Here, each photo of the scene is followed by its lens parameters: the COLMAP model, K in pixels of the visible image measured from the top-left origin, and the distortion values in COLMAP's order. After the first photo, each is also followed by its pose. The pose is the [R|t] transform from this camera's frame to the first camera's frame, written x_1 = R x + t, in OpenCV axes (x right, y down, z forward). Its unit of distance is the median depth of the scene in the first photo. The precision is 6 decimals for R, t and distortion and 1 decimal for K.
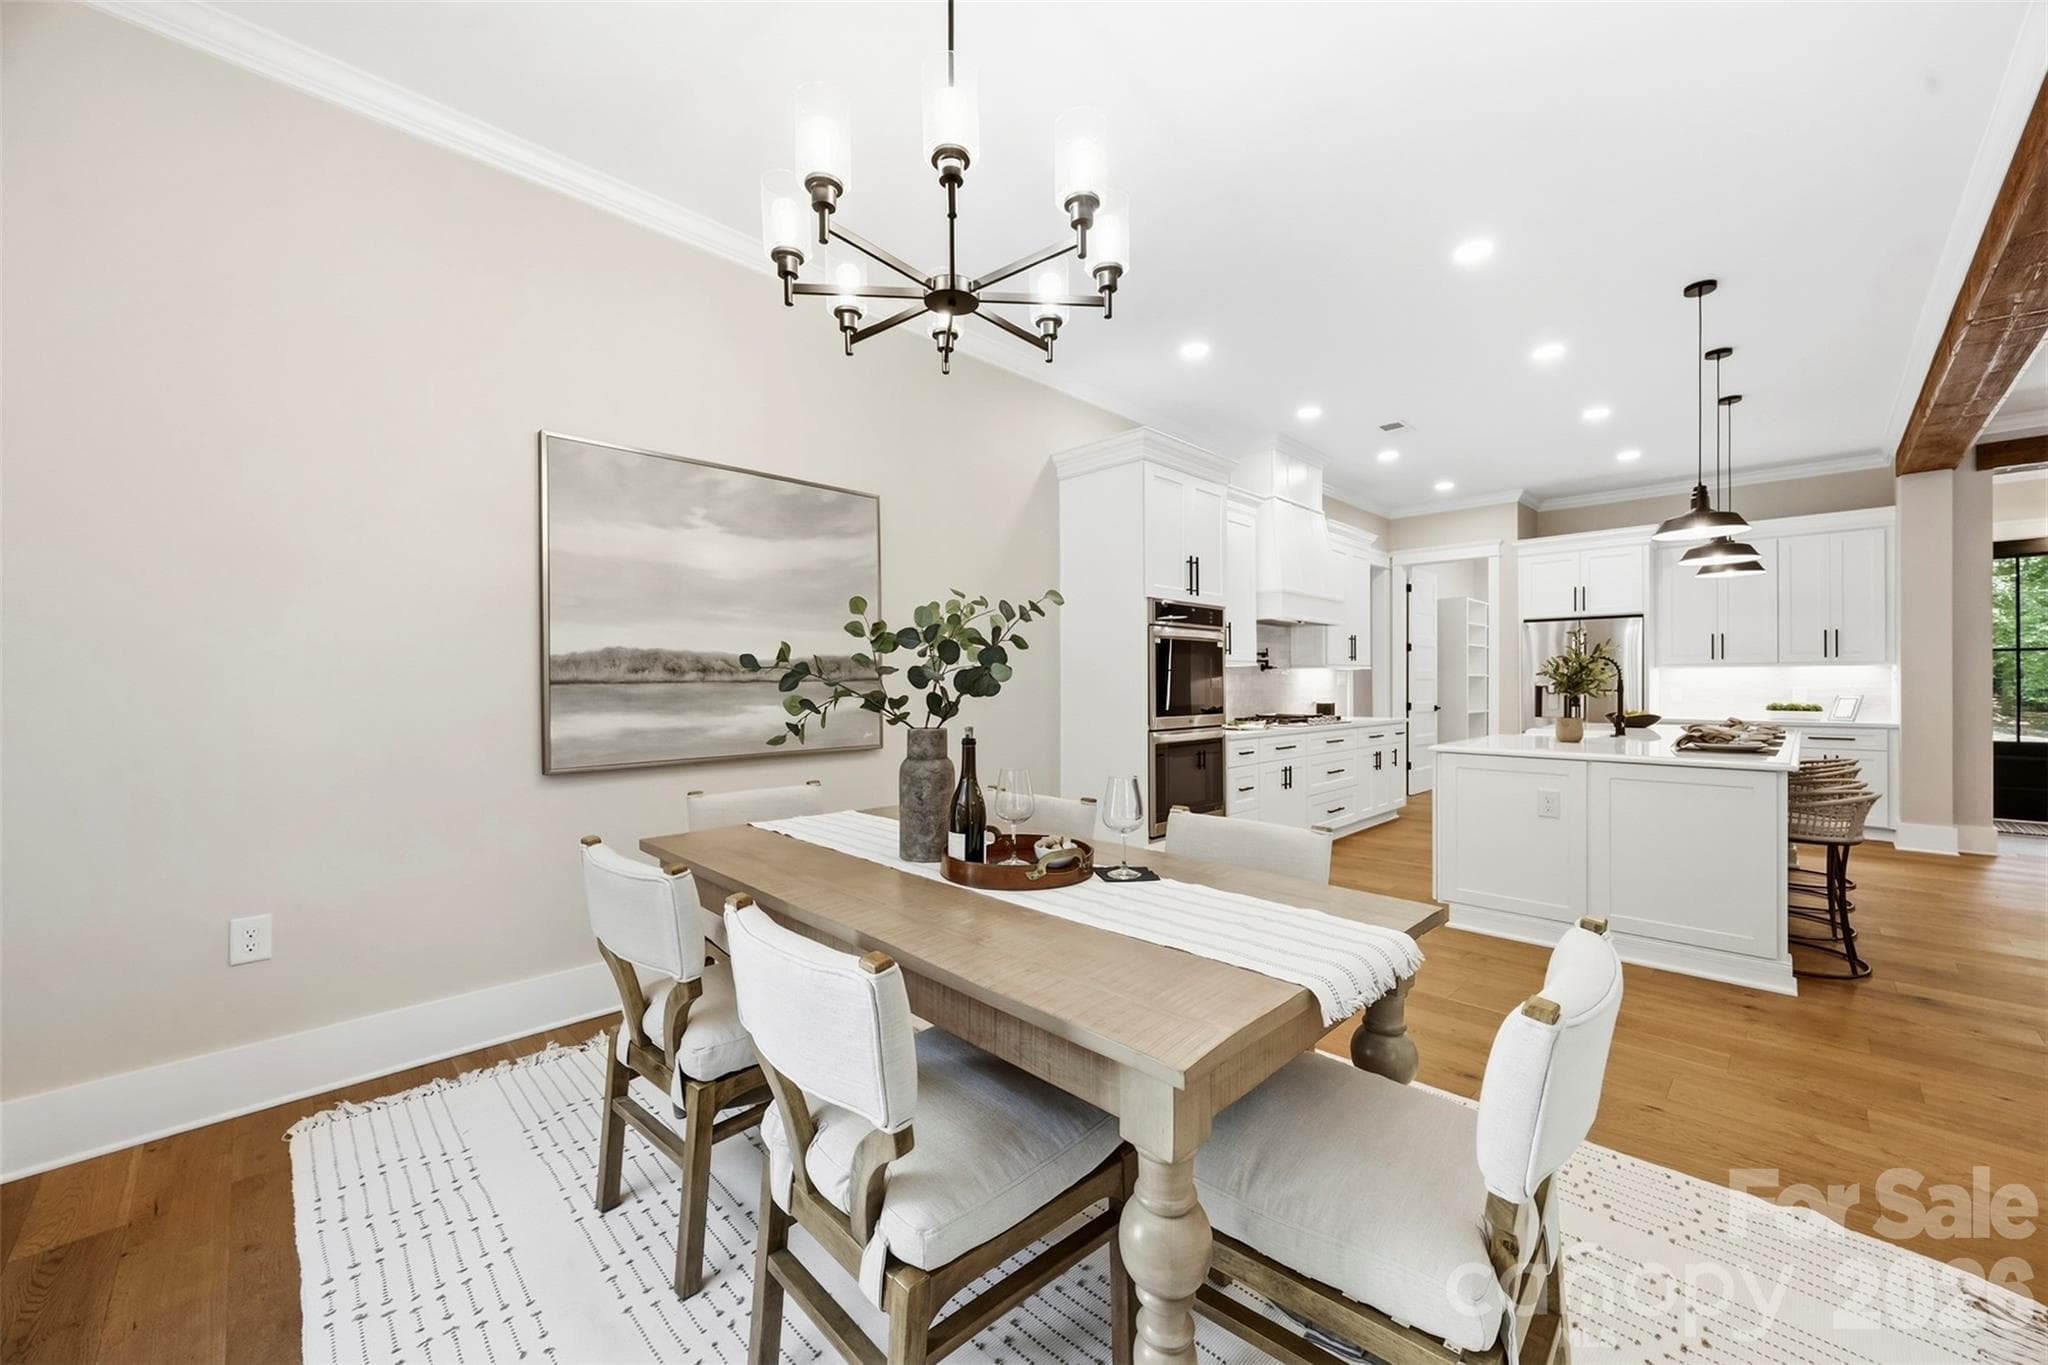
lens RADIAL K [[792.5, 0, 1018.5], [0, 792.5, 684.8], [0, 0, 1]] dist [0.000377, 0.000149]
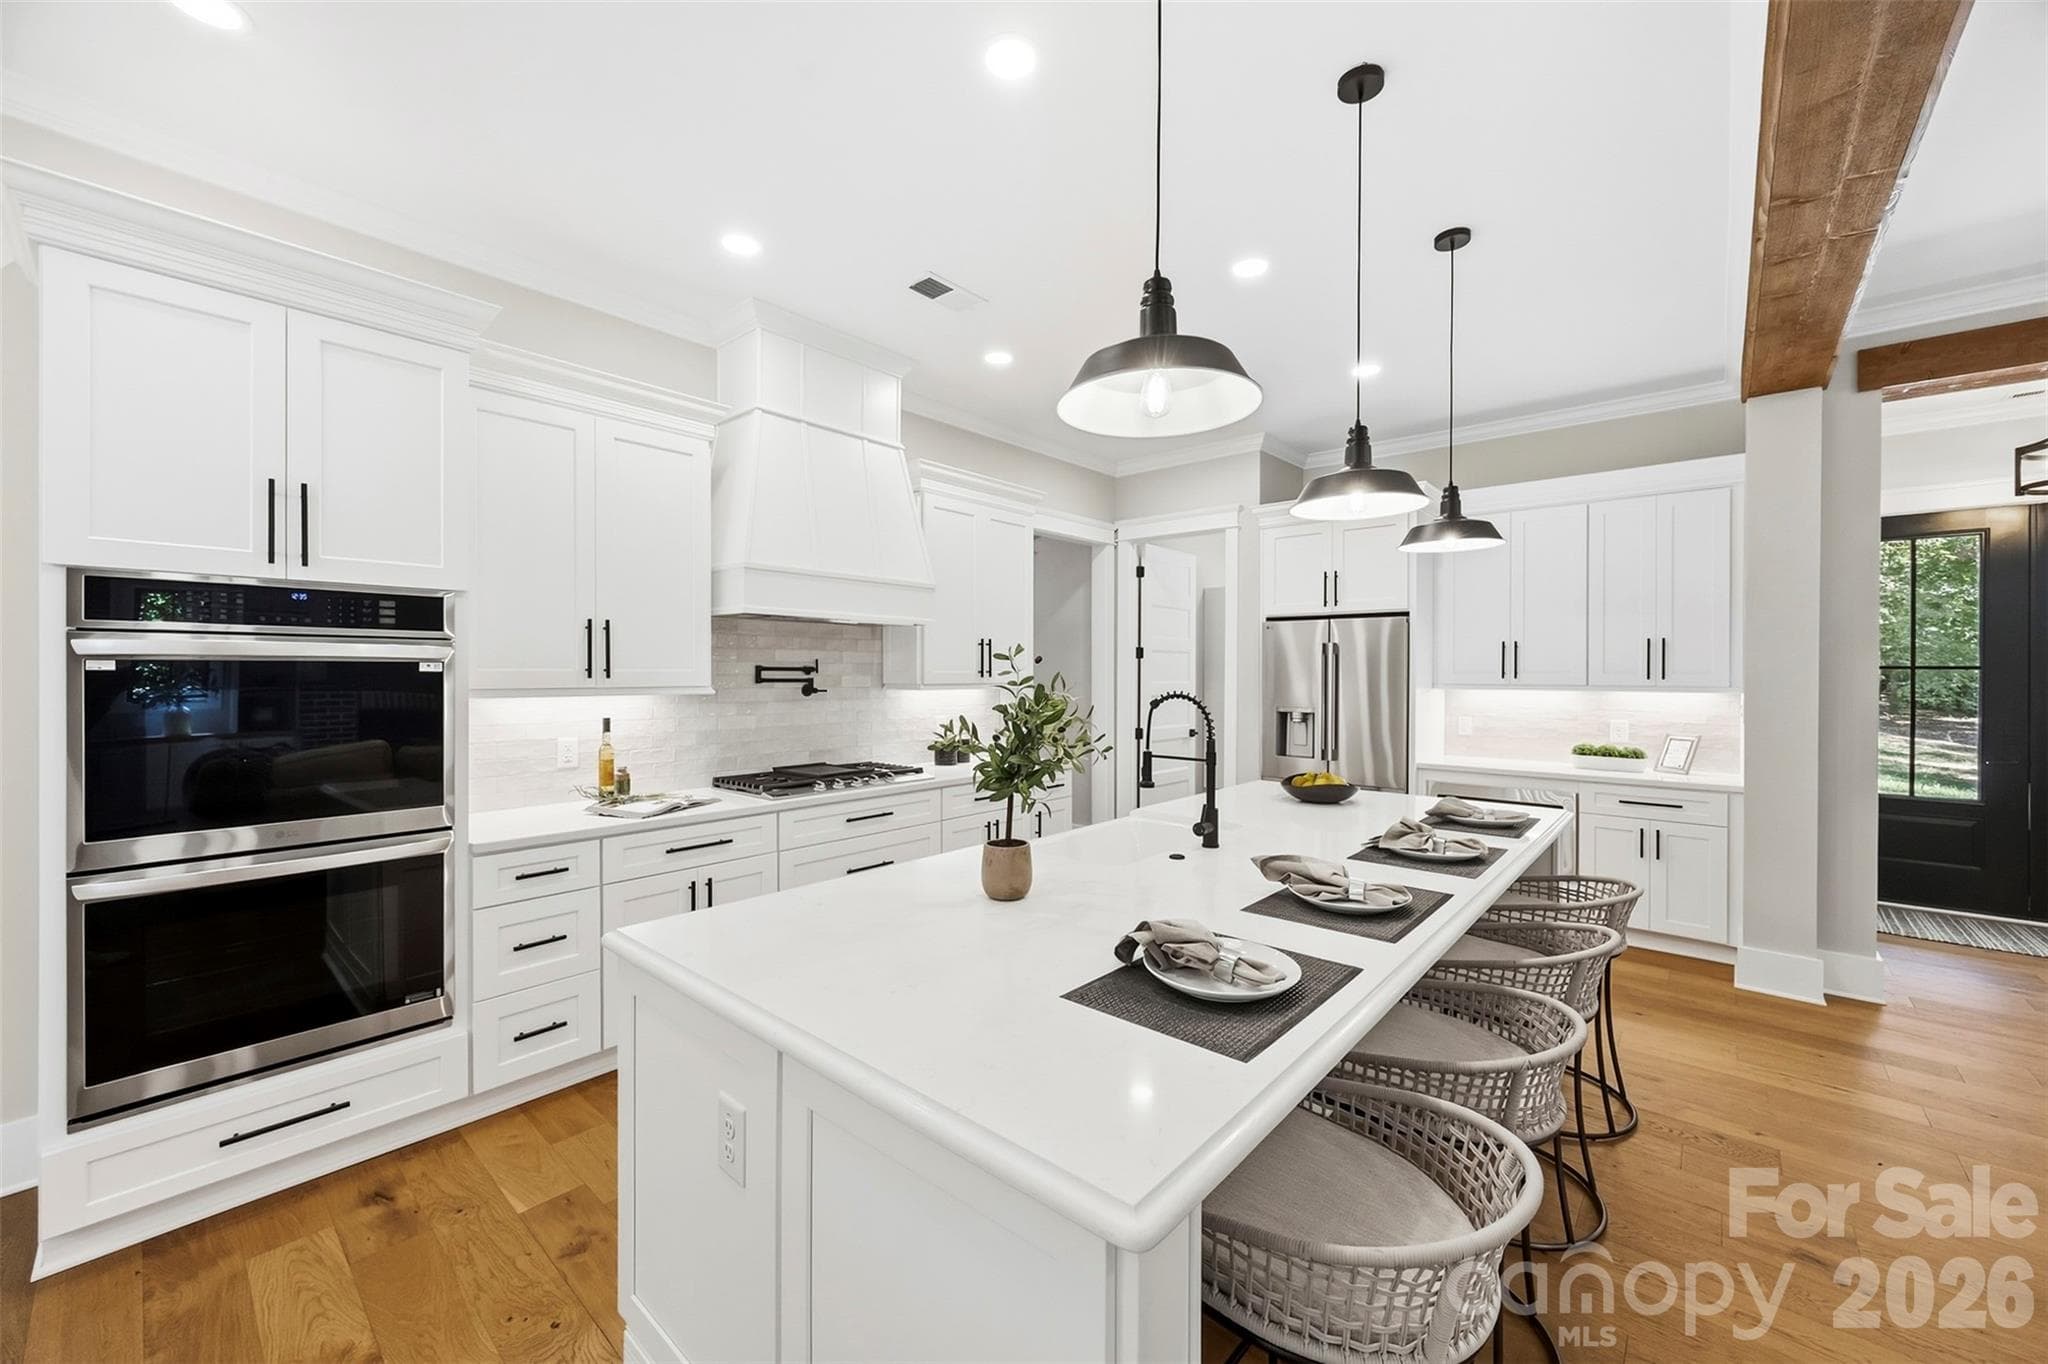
lens RADIAL K [[792.5, 0, 1029.2], [0, 792.5, 676.0], [0, 0, 1]] dist [0.000377, 0.000149]
pose [[0.997776, 0.005374, 0.066436, 0.445571], [-0.005527, 0.999982, 0.002124, -0.035811], [-0.066424, -0.002486, 0.997788, 0.361745]]
